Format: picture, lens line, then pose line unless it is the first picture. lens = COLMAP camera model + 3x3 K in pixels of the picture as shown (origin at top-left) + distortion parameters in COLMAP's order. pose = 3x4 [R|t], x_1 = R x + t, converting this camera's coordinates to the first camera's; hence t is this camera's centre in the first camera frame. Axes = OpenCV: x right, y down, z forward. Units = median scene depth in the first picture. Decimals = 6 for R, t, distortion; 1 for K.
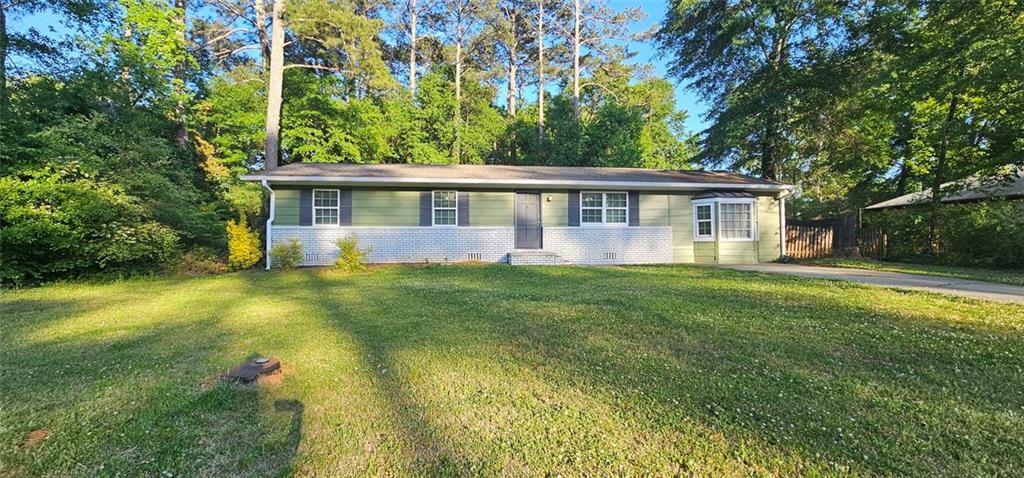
lens RADIAL K [[417.1, 0, 511.9], [0, 417.1, 240.5], [0, 0, 1]] dist [-0.004517, -0.000339]
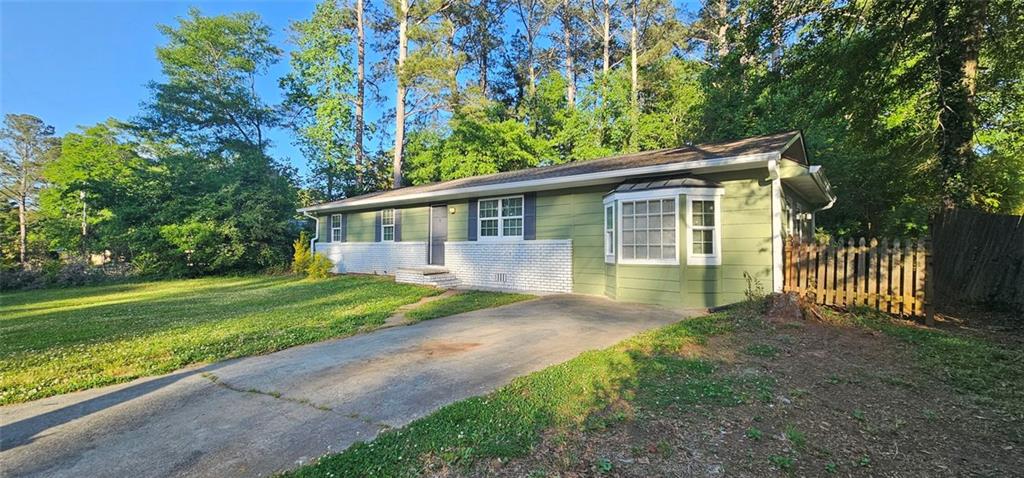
lens RADIAL K [[417.1, 0, 512.1], [0, 417.1, 243.2], [0, 0, 1]] dist [-0.004517, -0.000339]
pose [[0.709958, -0.002925, -0.704238, 0.806814], [0.008299, 0.999957, 0.004213, -0.032596], [0.704195, -0.008836, 0.709951, 0.444851]]
